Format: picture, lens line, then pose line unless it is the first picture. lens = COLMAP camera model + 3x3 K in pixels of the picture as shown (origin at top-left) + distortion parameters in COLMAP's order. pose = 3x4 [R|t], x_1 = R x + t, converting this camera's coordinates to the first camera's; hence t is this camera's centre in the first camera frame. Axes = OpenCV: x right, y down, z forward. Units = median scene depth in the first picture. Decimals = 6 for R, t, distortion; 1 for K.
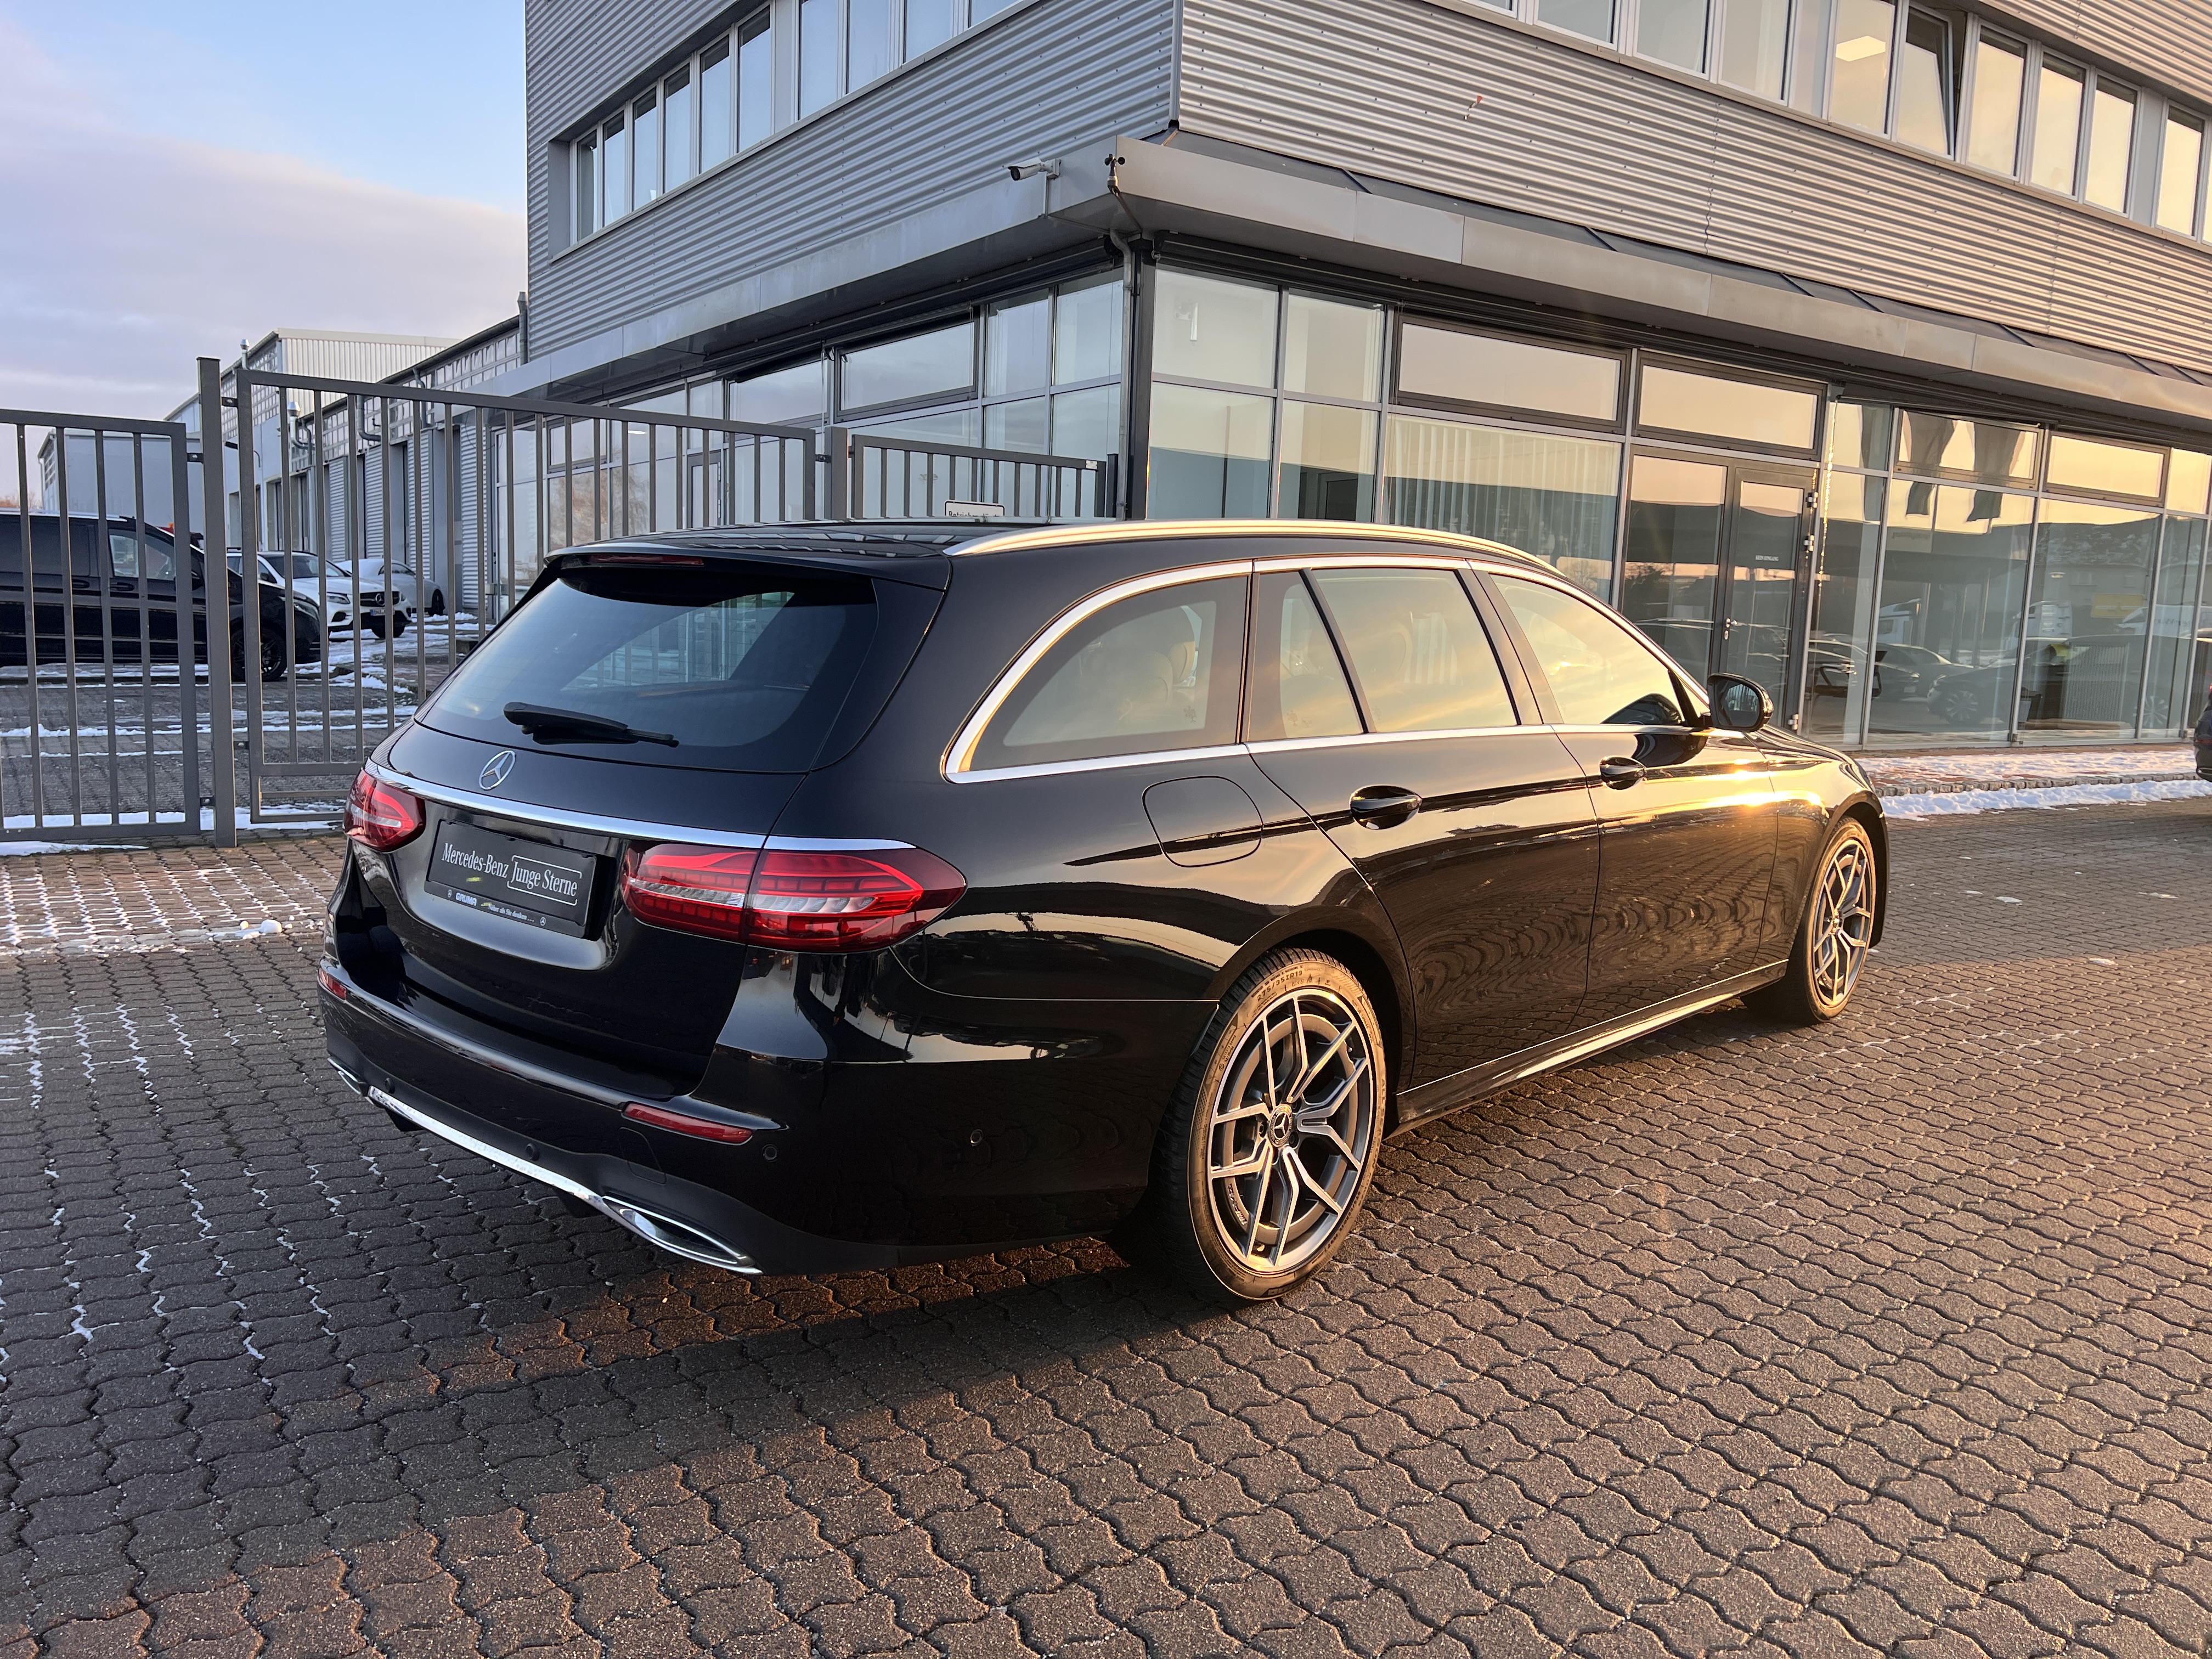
lens RADIAL K [[1646.9, 0, 1106.0], [0, 1646.9, 829.5], [0, 0, 1]] dist [0.009433, -0.005148]
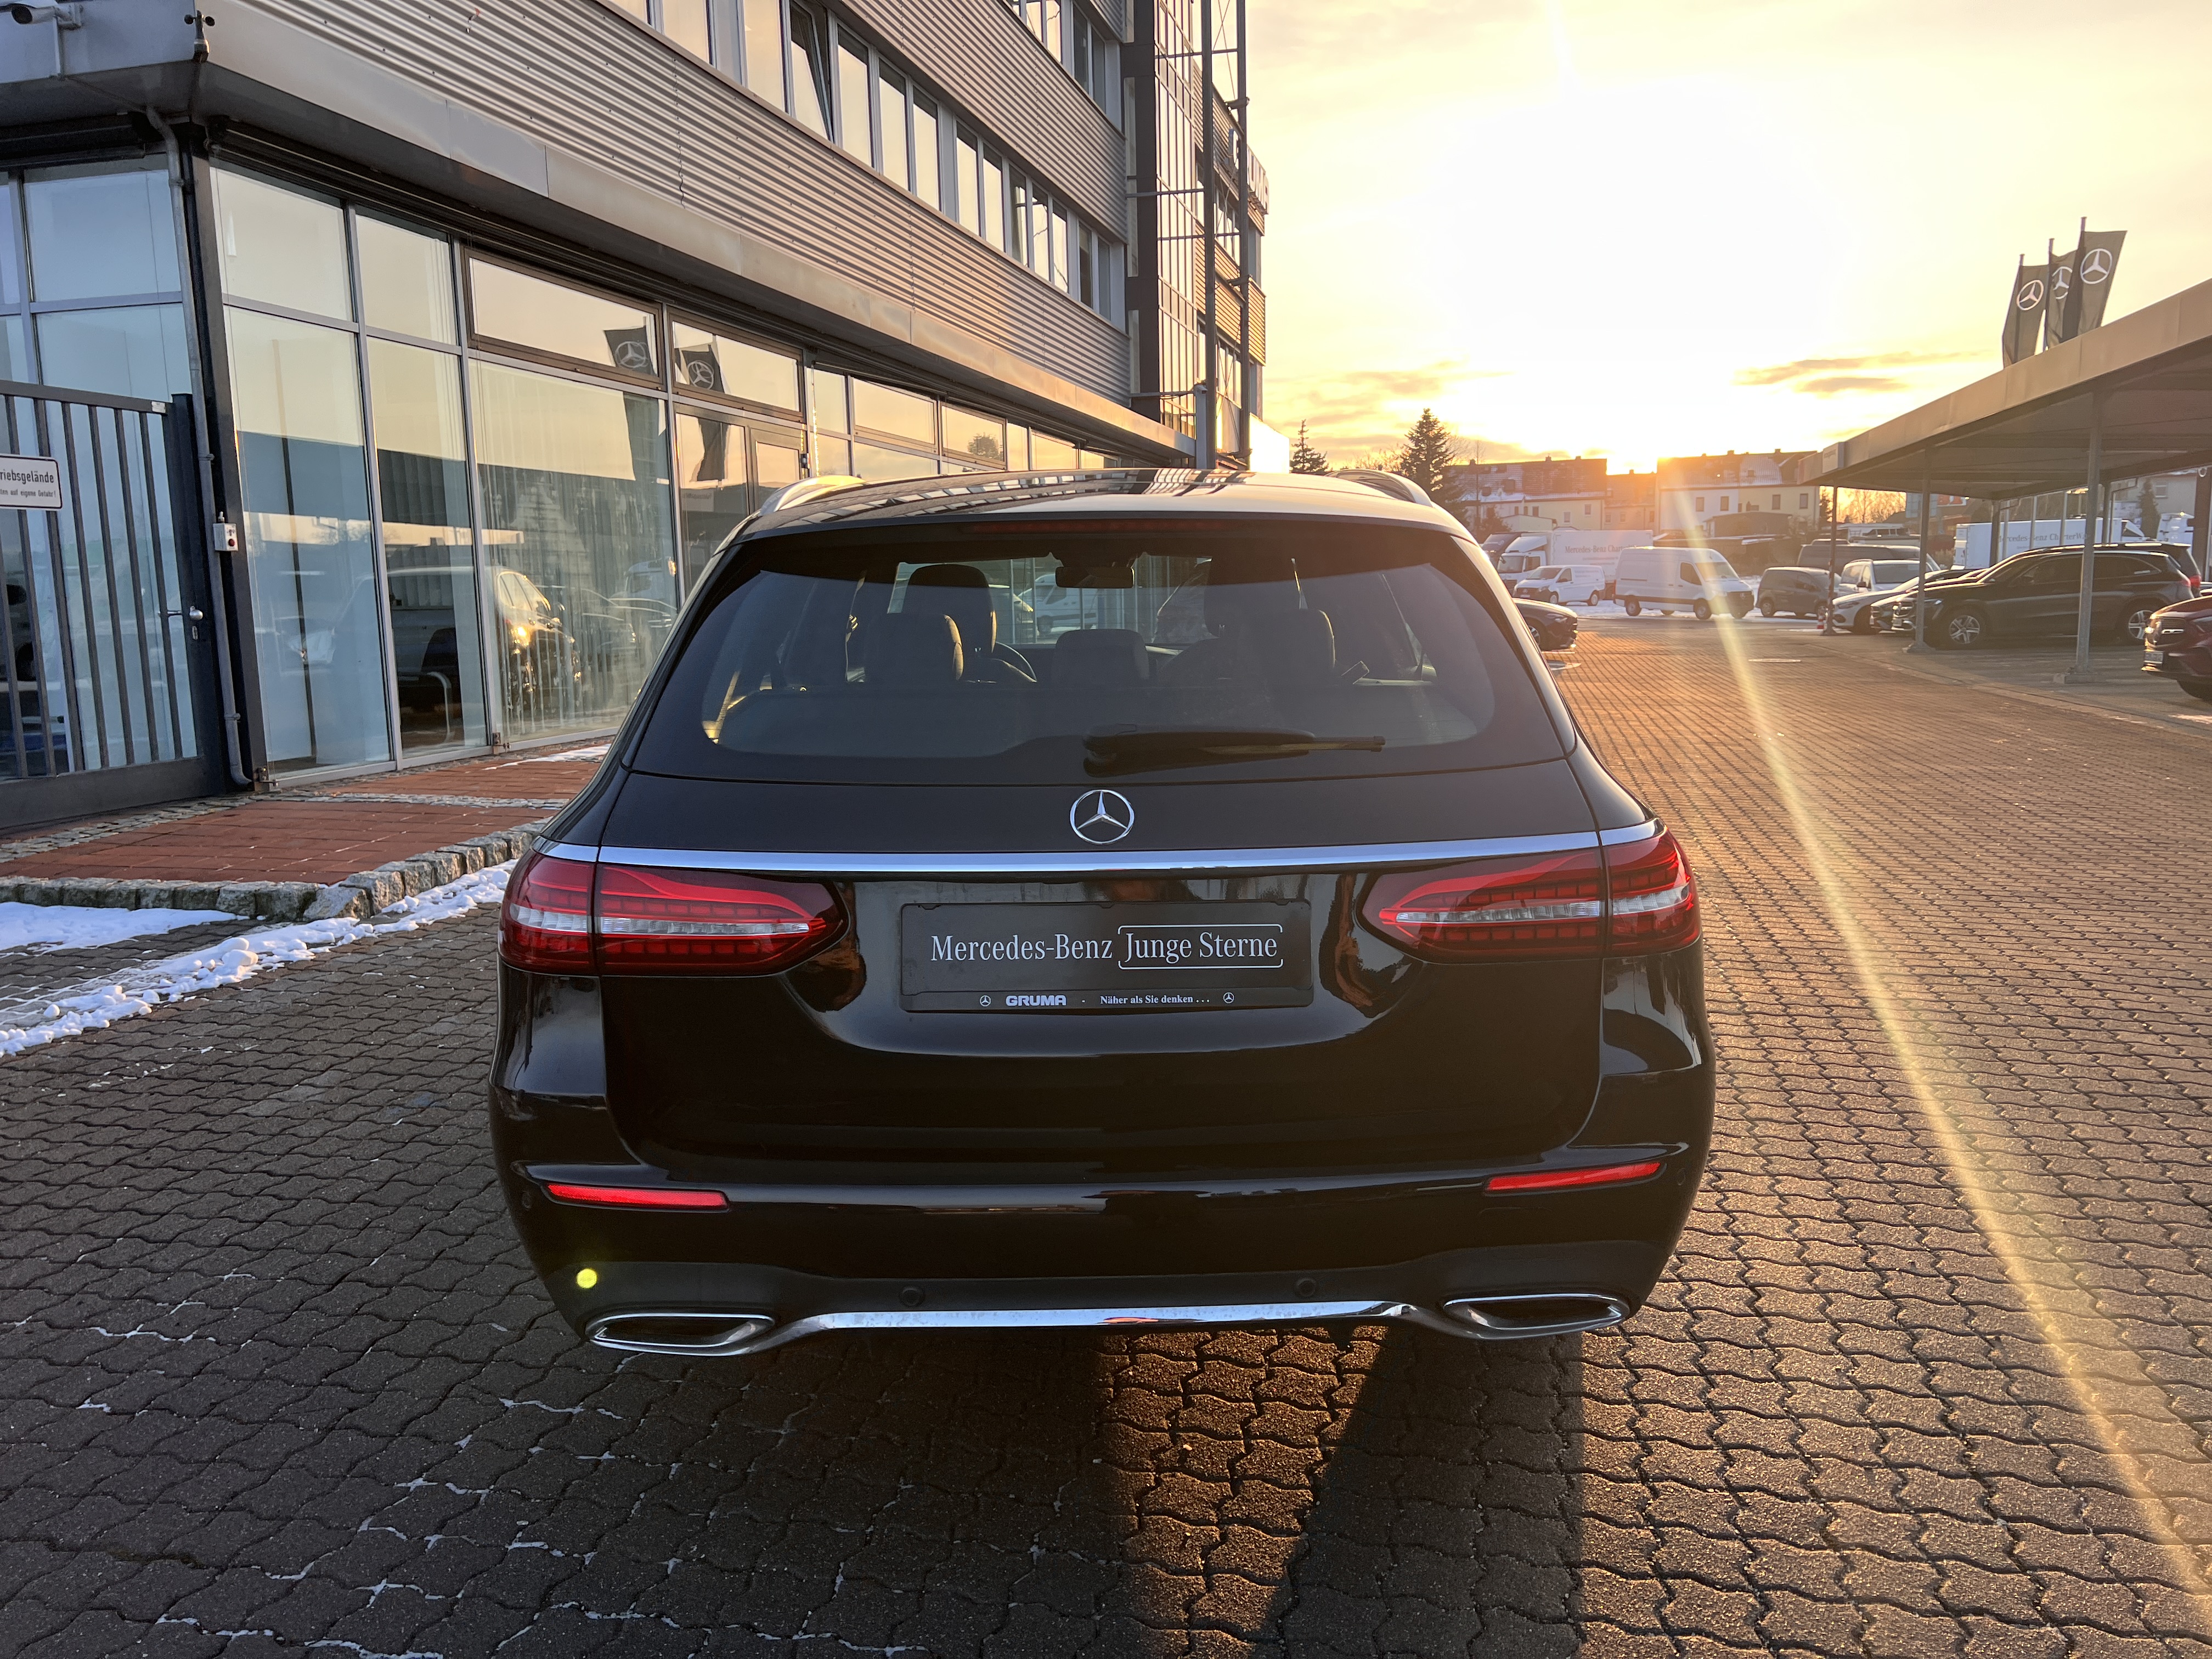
lens RADIAL K [[1649.0, 0, 1109.6], [0, 1649.0, 838.8], [0, 0, 1]] dist [0.007289, -0.003423]
pose [[0.733741, -0.147076, 0.663319, -0.220448], [0.128706, 0.988700, 0.076852, -0.021028], [-0.667127, 0.028983, 0.744380, 0.116510]]
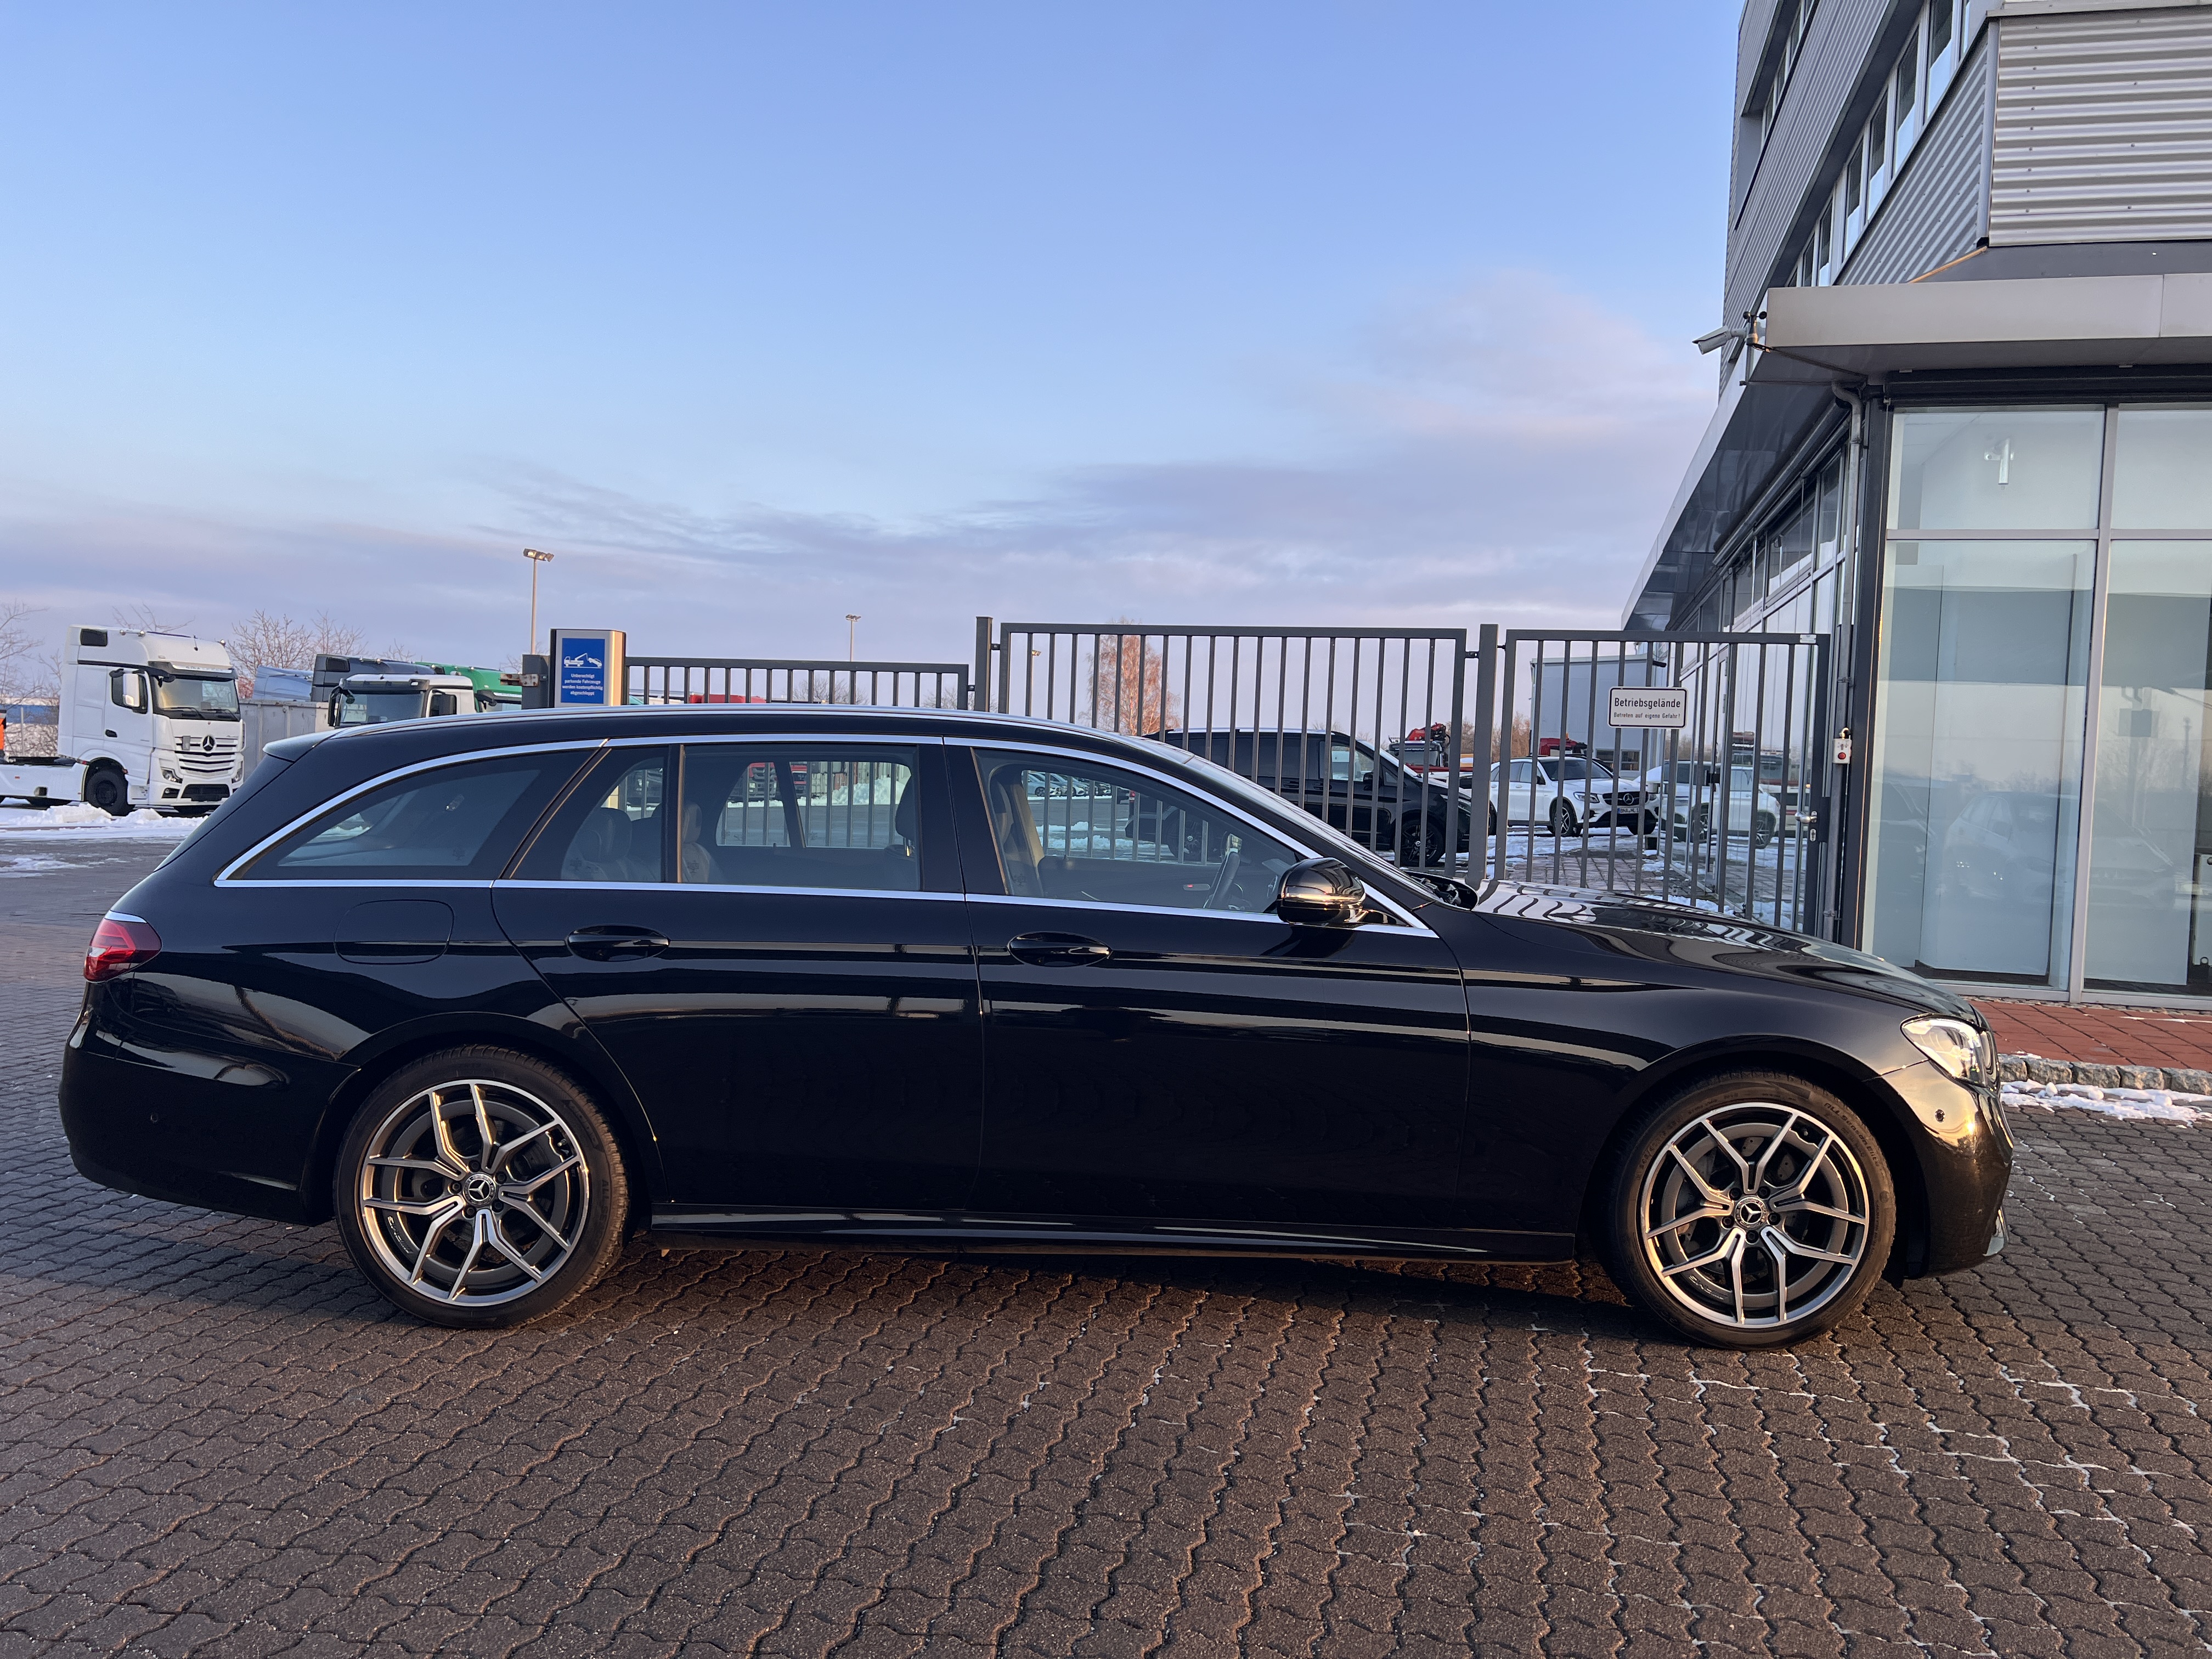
lens RADIAL K [[1619.3, 0, 1106.0], [0, 1619.3, 829.5], [0, 0, 1]] dist [-0.009013, -0.003082]
pose [[0.658261, 0.012714, -0.752683, 0.385085], [-0.104198, 0.991772, -0.074374, -0.013800], [0.745544, 0.127386, 0.654169, 0.151157]]
